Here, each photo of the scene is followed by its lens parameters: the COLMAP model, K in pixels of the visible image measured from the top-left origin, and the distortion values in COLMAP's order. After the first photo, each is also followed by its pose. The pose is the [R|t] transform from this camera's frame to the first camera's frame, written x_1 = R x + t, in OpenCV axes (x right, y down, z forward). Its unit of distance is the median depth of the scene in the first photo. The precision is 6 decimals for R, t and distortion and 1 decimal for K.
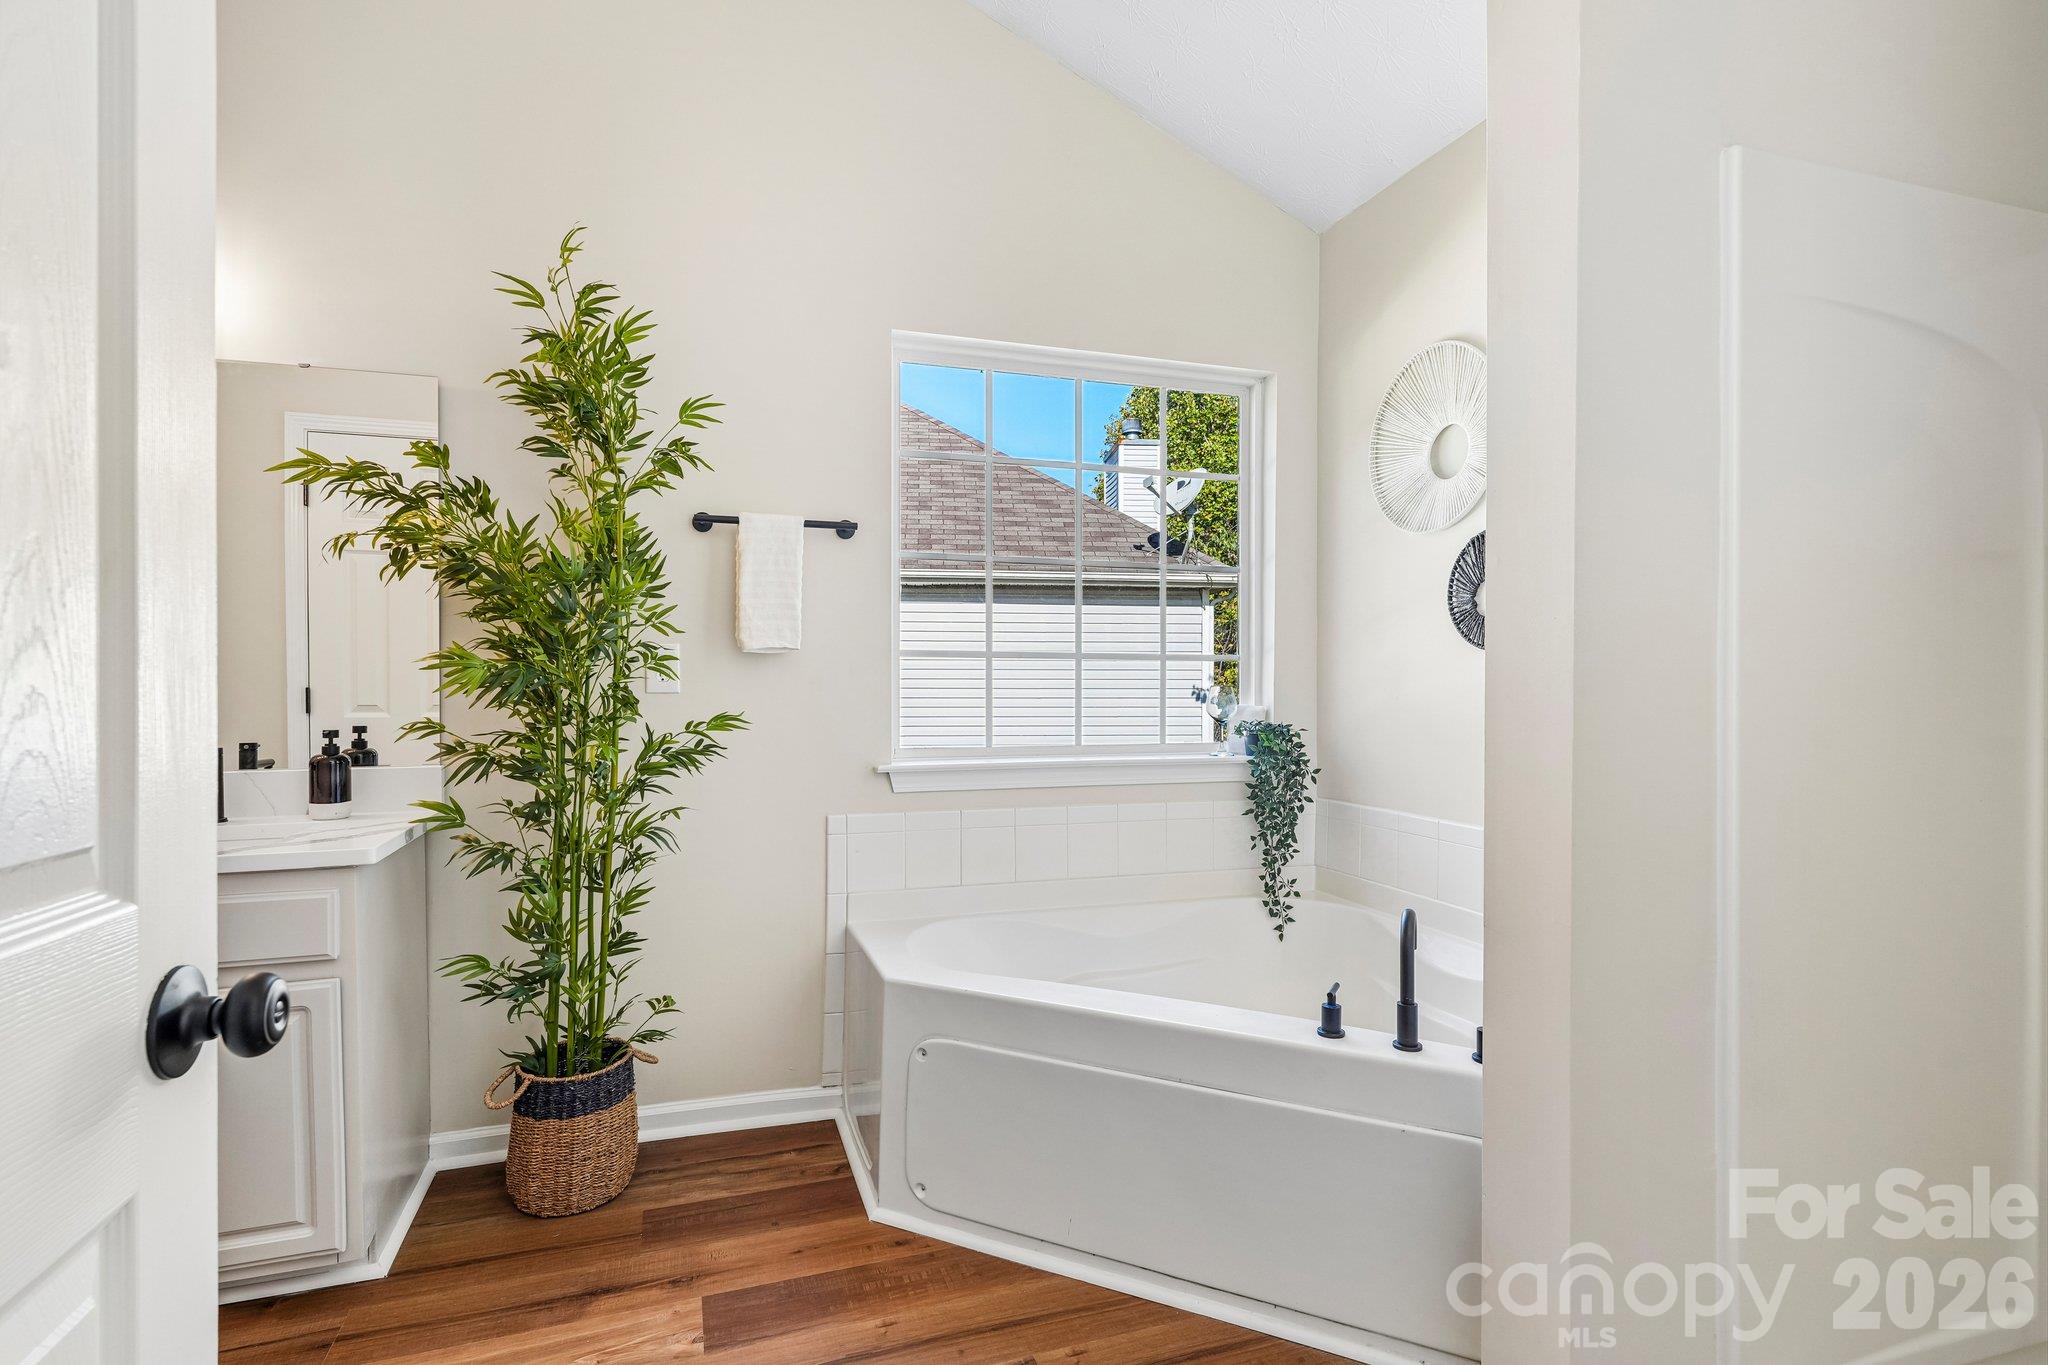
lens RADIAL K [[1008.8, 0, 1059.1], [0, 1008.8, 694.1], [0, 0, 1]] dist [0.002293, 0.000866]
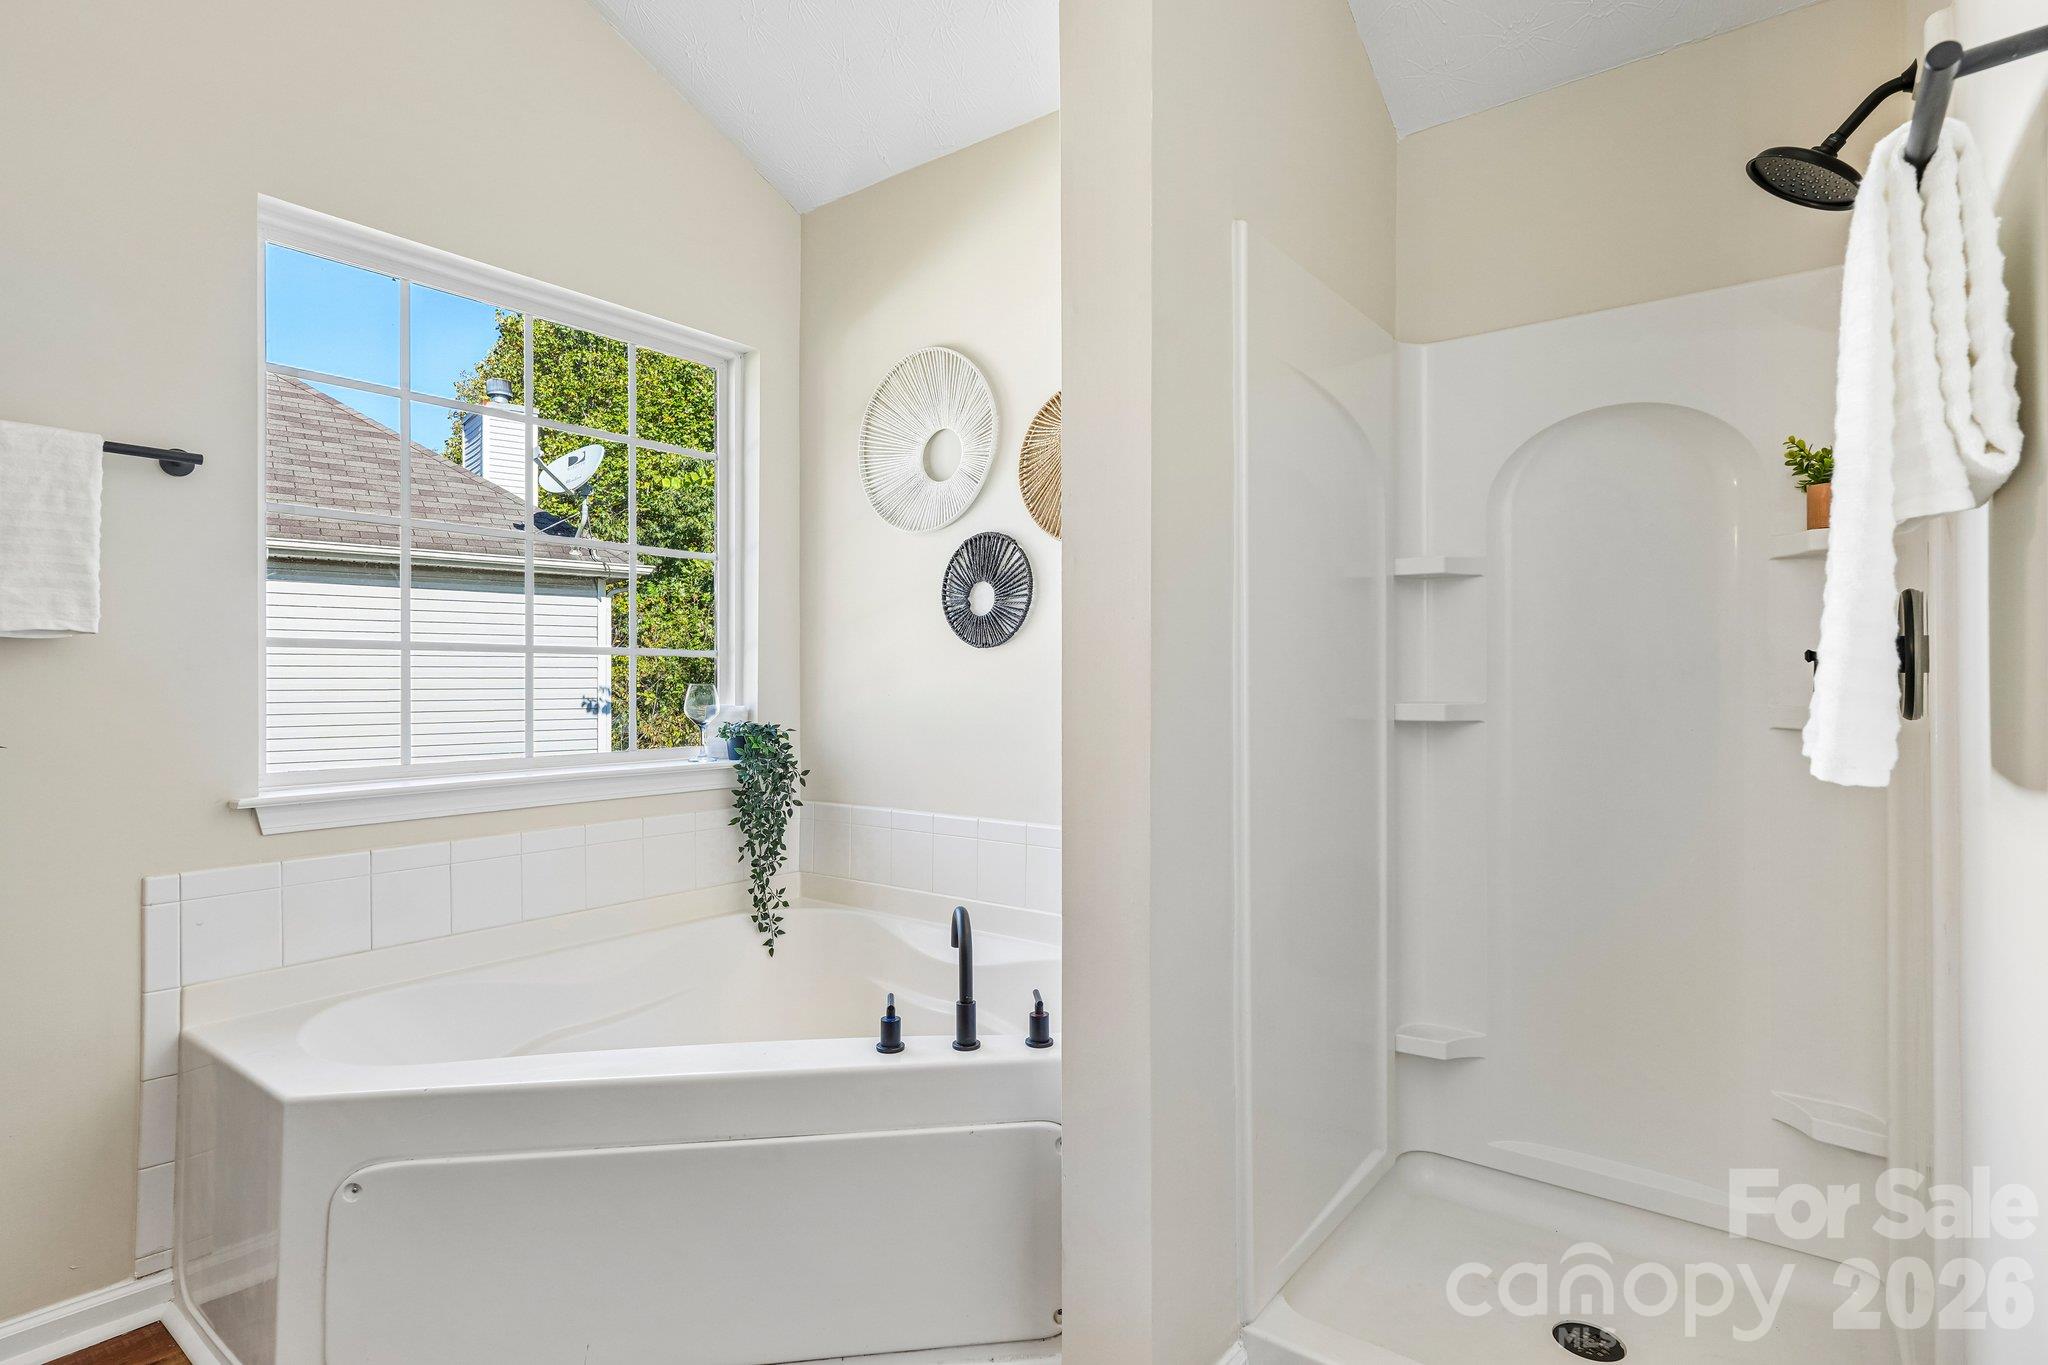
lens RADIAL K [[1008.8, 0, 1044.6], [0, 1008.8, 681.6], [0, 0, 1]] dist [0.002293, 0.000866]
pose [[0.833802, -0.004873, 0.552043, -0.088991], [0.010707, 0.999916, -0.007344, -0.000664], [-0.551960, 0.012034, 0.833784, 0.081510]]
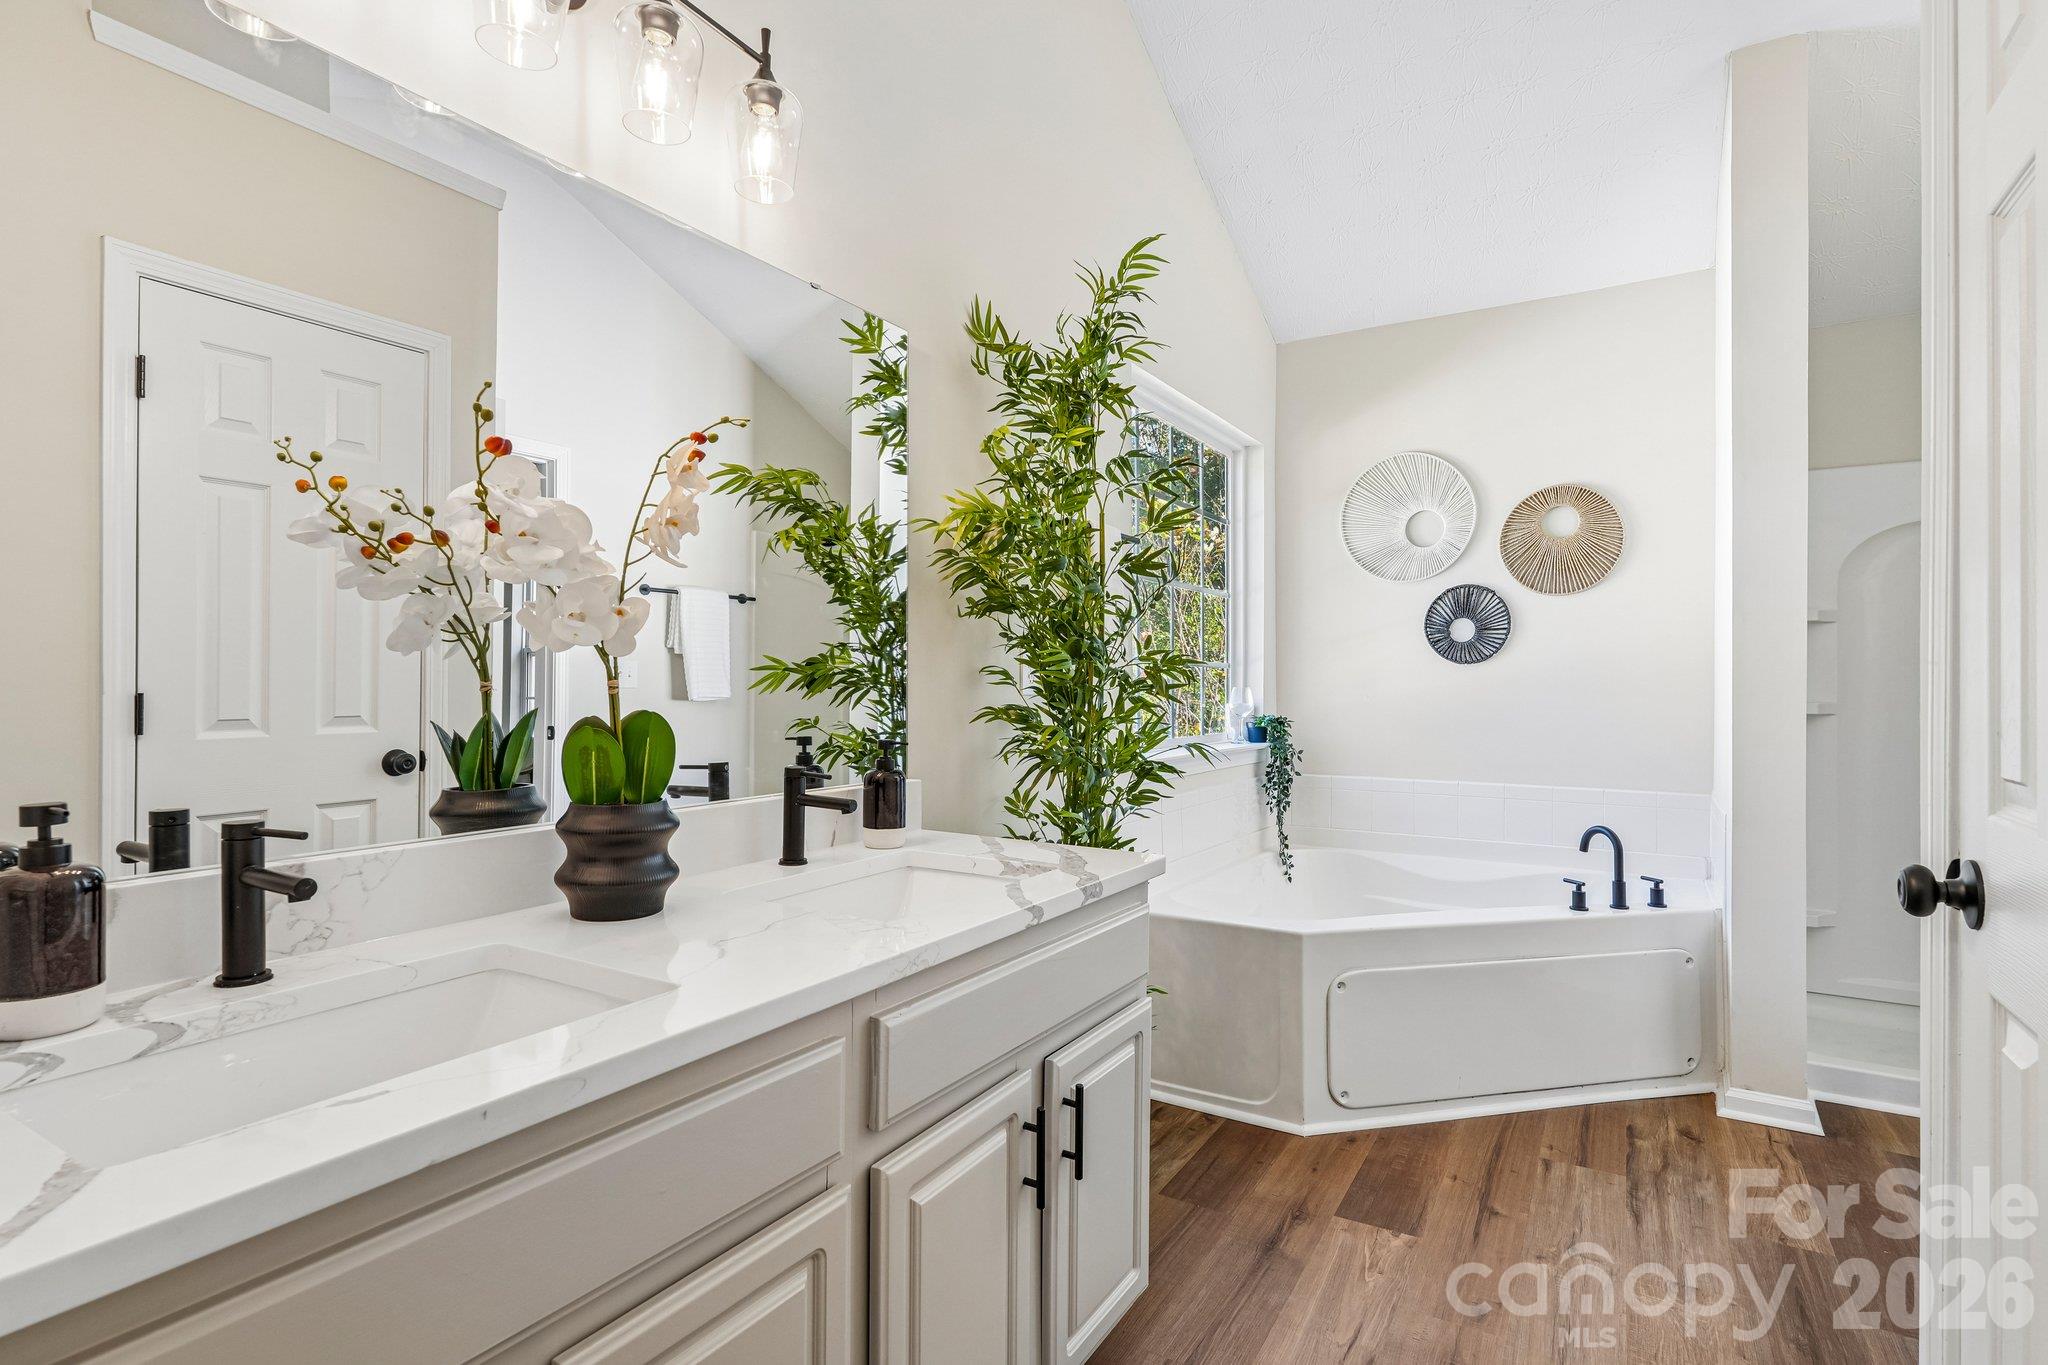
lens RADIAL K [[1008.8, 0, 1018.4], [0, 1008.8, 686.5], [0, 0, 1]] dist [0.002293, 0.000866]
pose [[0.762799, 0.007101, 0.646597, -0.947158], [0.000807, 0.999928, -0.011933, 0.006161], [-0.646635, 0.009625, 0.762739, 0.242628]]
